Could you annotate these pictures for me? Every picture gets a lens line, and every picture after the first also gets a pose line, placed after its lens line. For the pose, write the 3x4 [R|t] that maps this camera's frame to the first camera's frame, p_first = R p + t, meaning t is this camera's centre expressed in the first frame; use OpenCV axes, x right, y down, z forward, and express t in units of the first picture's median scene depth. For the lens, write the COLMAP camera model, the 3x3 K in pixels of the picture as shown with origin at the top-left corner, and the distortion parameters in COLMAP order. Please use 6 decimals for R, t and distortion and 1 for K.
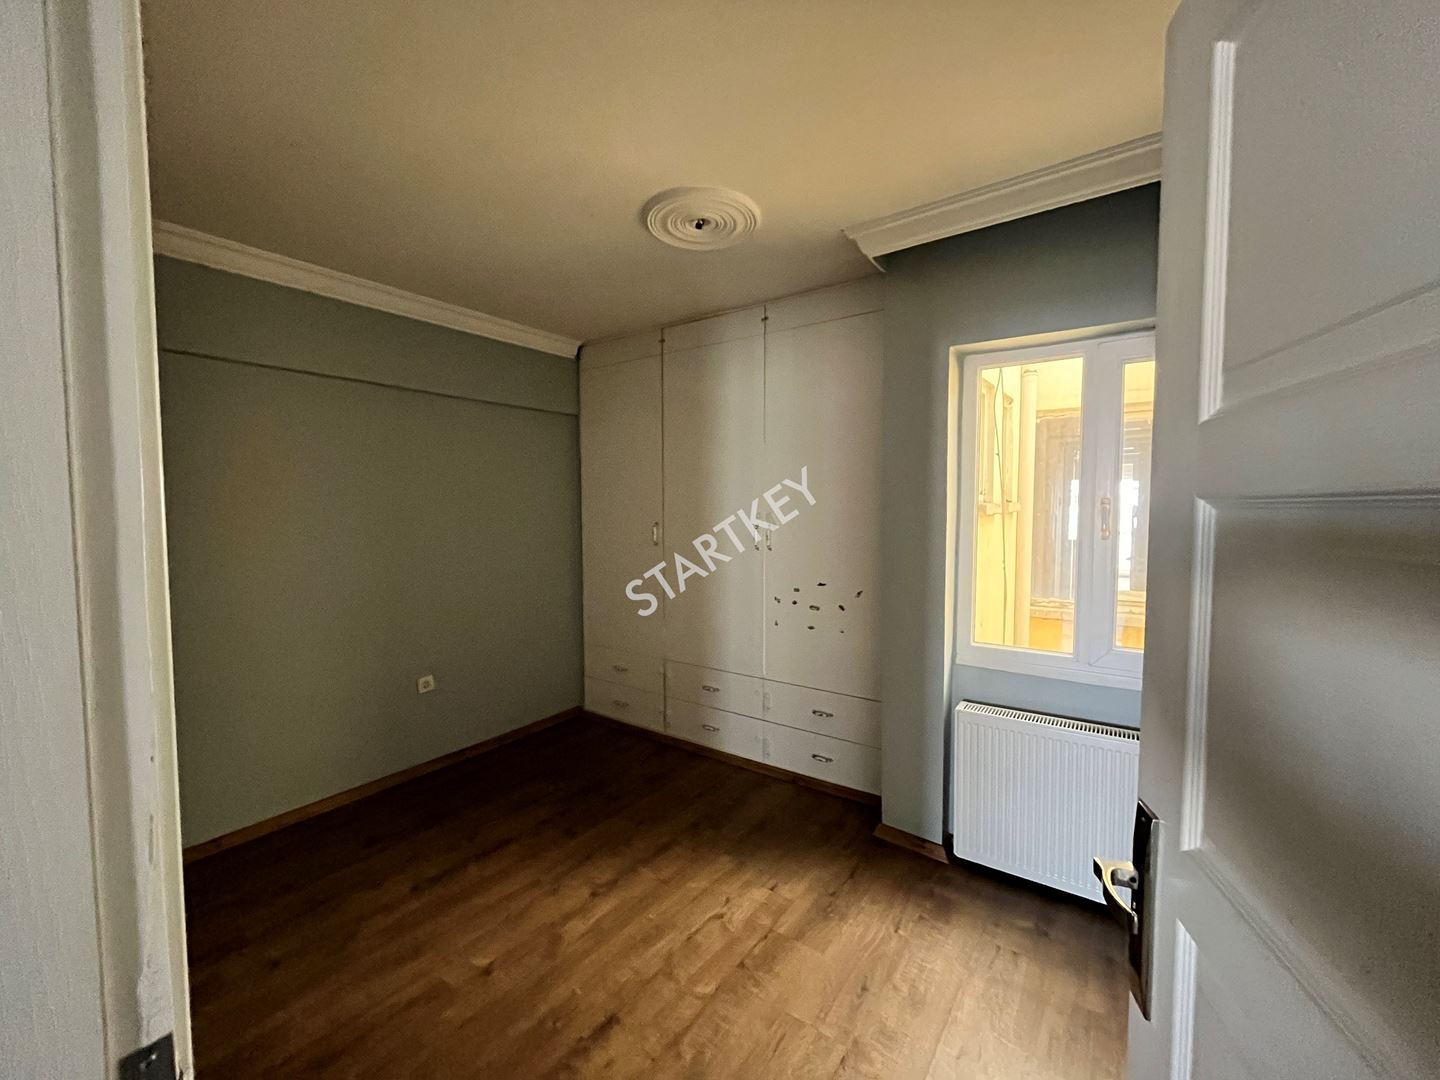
lens RADIAL K [[579.9, 0, 718.2], [0, 579.9, 541.2], [0, 0, 1]] dist [0.000193, -0.000470]
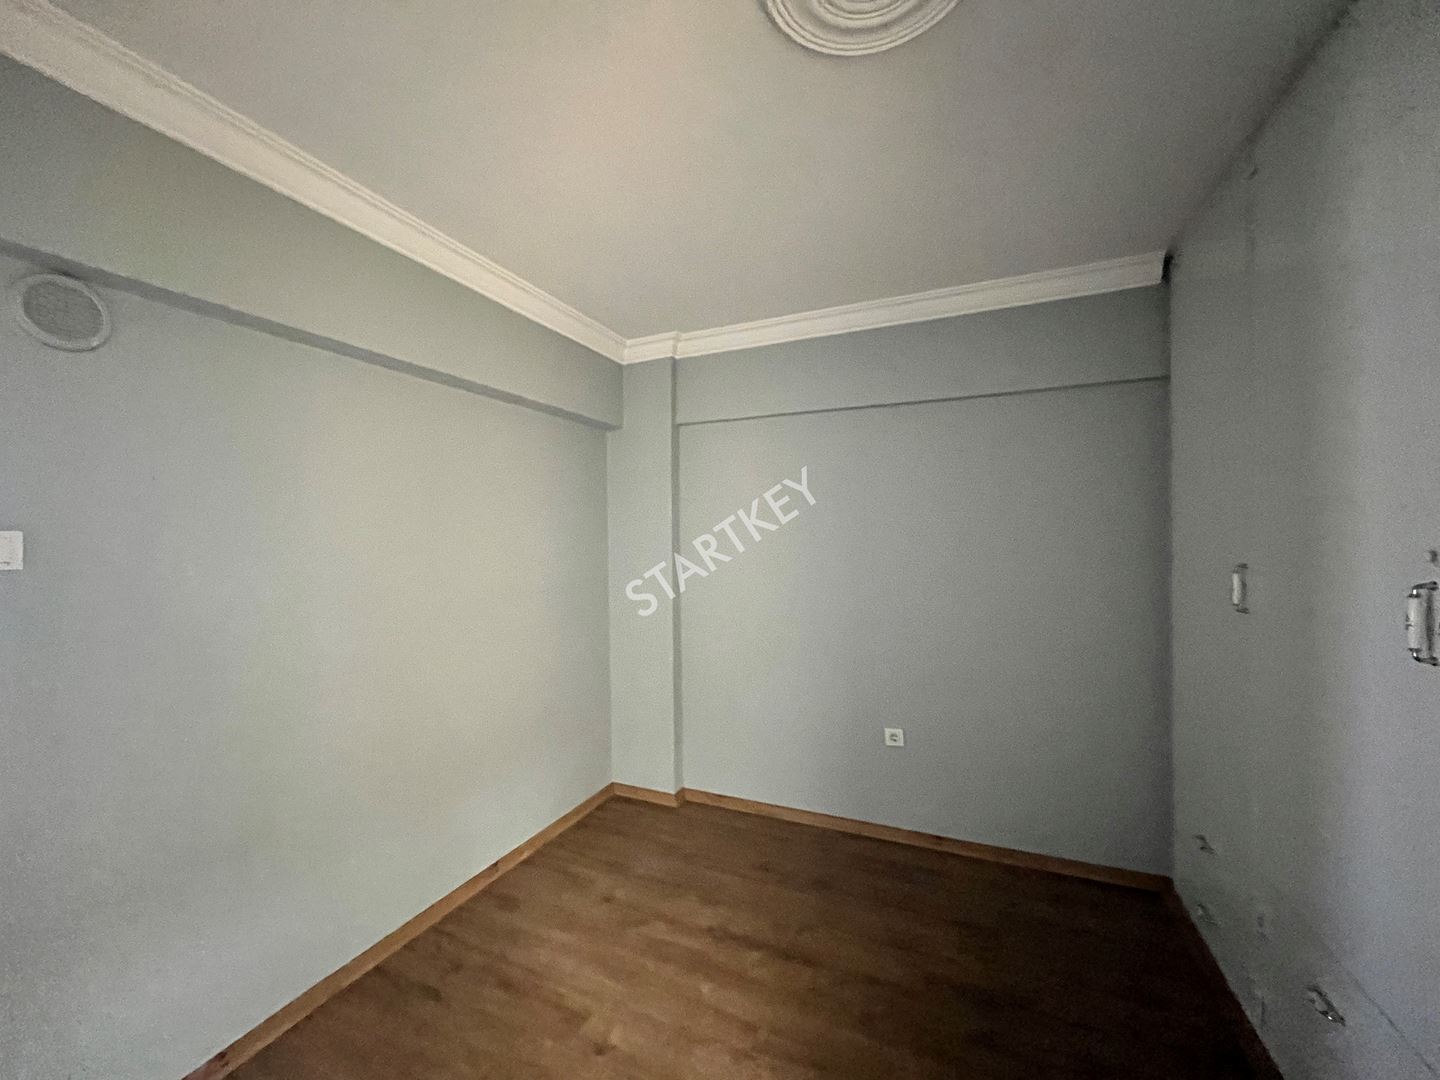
lens RADIAL K [[579.9, 0, 716.1], [0, 579.9, 537.9], [0, 0, 1]] dist [0.000193, -0.000470]
pose [[0.190820, -0.001431, -0.981624, 0.304627], [-0.046357, 0.998870, -0.010467, -0.031992], [0.980530, 0.047502, 0.190538, 0.556840]]
